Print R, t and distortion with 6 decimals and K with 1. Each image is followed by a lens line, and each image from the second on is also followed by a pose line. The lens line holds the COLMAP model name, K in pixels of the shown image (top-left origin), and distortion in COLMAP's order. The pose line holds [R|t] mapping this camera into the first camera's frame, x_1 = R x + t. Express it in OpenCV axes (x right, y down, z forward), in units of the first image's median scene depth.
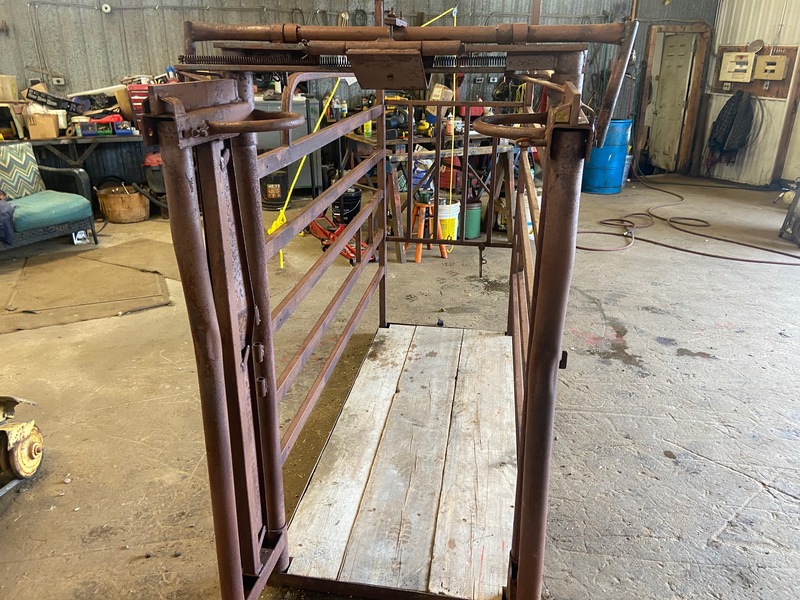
lens RADIAL K [[602.8, 0, 400.2], [0, 602.8, 287.2], [0, 0, 1]] dist [0.111498, -0.138882]
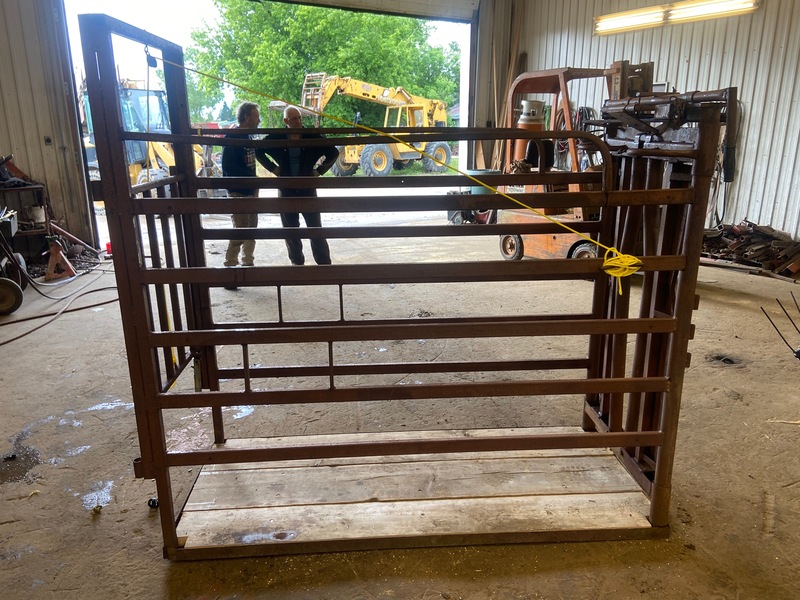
lens RADIAL K [[602.8, 0, 396.4], [0, 602.8, 295.3], [0, 0, 1]] dist [0.111498, -0.138882]
pose [[-0.215309, -0.267518, 0.939189, -0.641655], [0.358393, 0.872989, 0.330824, -0.304832], [-0.908403, 0.407828, -0.092086, 0.807409]]
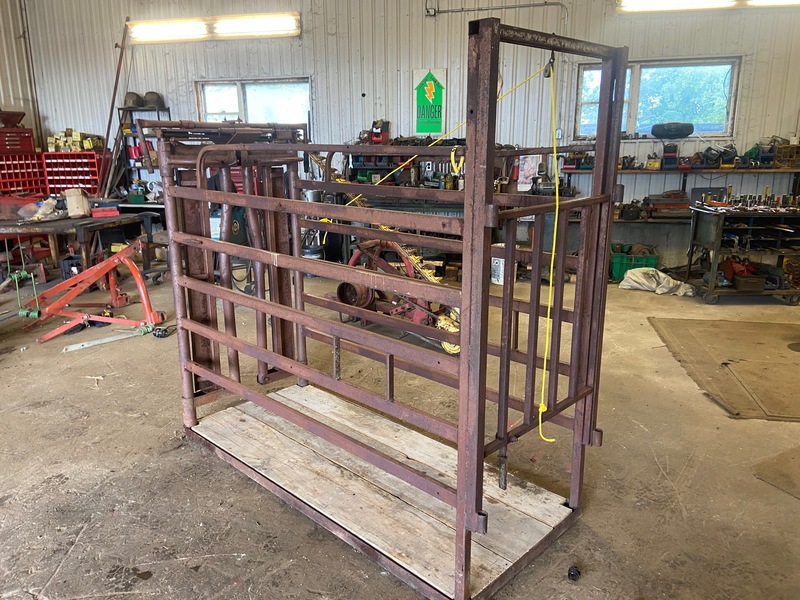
lens RADIAL K [[602.8, 0, 397.3], [0, 602.8, 283.4], [0, 0, 1]] dist [0.111498, -0.138882]
pose [[-0.571464, 0.189479, -0.798453, 0.649766], [-0.293613, 0.861359, 0.414550, -0.419185], [0.766303, 0.471337, -0.436602, 1.113672]]
